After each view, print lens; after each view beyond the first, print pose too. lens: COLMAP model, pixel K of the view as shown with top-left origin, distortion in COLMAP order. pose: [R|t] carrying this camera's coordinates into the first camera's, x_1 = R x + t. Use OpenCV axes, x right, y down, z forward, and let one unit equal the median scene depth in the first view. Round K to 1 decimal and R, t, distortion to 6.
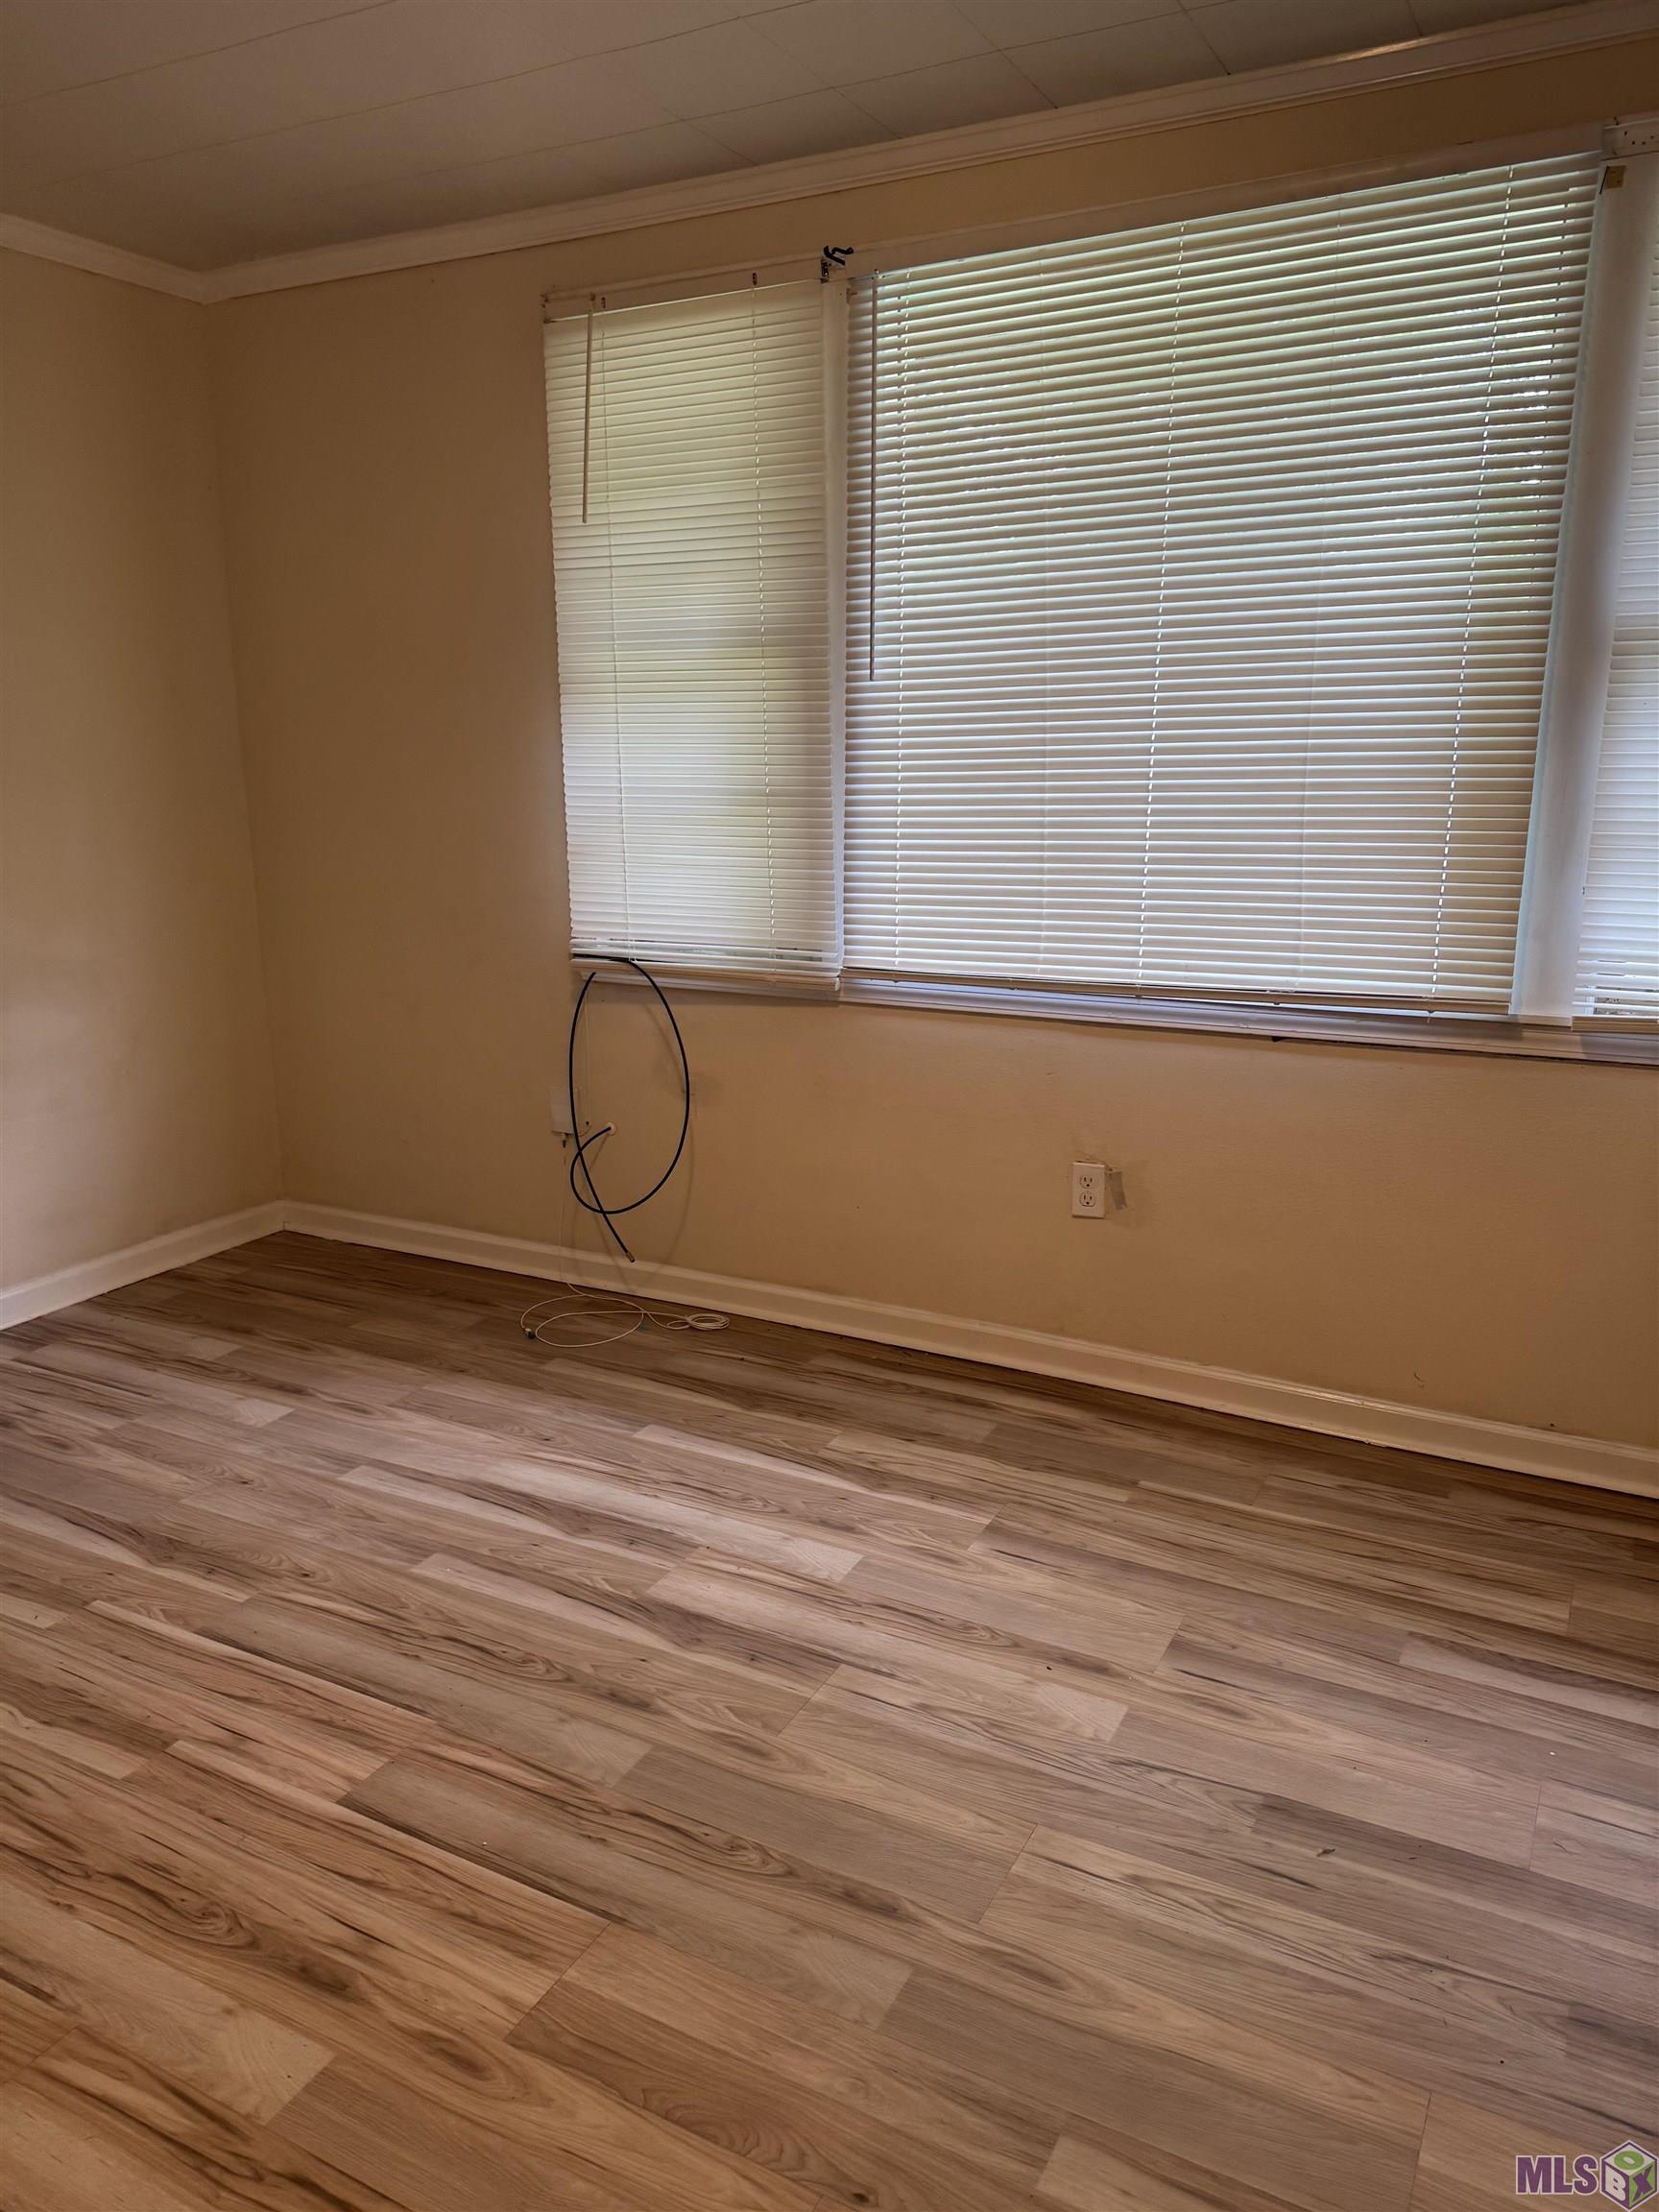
lens RADIAL K [[1541.3, 0, 847.6], [0, 1541.3, 1129.9], [0, 0, 1]] dist [0.022839, -0.025444]
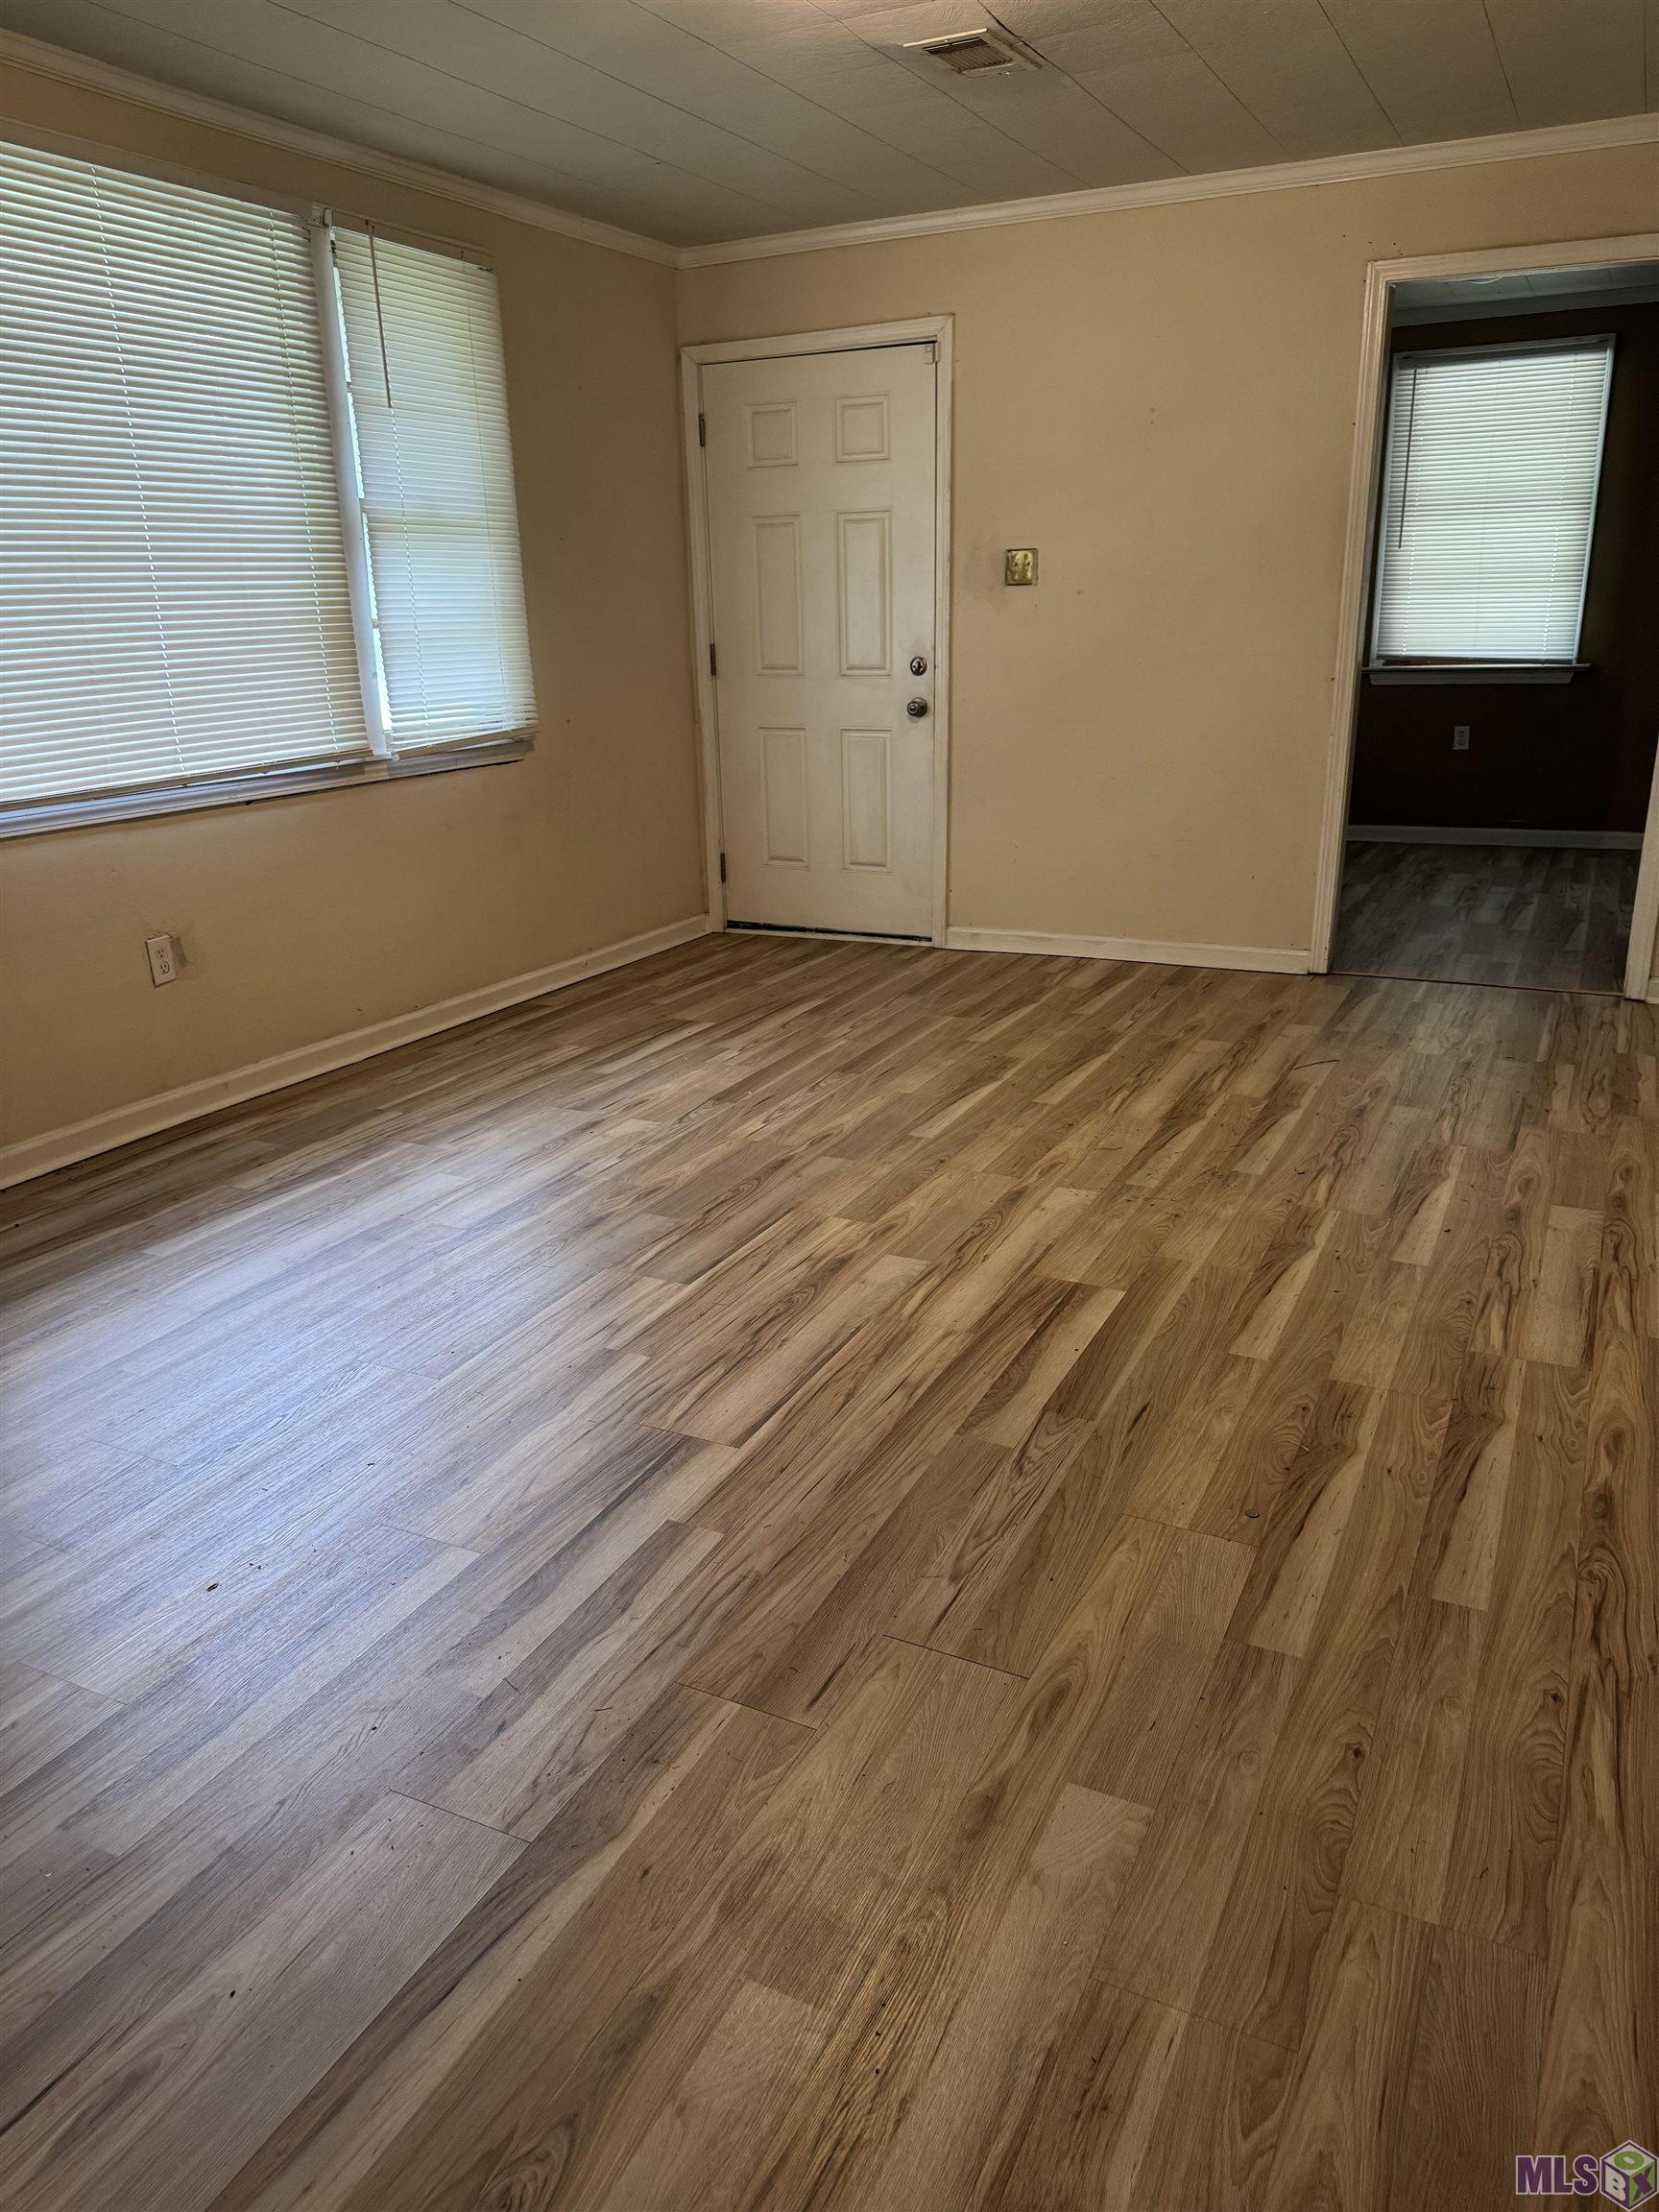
lens RADIAL K [[1541.3, 0, 853.2], [0, 1541.3, 1103.0], [0, 0, 1]] dist [0.022839, -0.025444]
pose [[-0.039733, -0.303261, 0.952079, -1.340786], [0.259233, 0.917077, 0.302931, -0.108314], [-0.964997, 0.258846, 0.042177, 0.580621]]
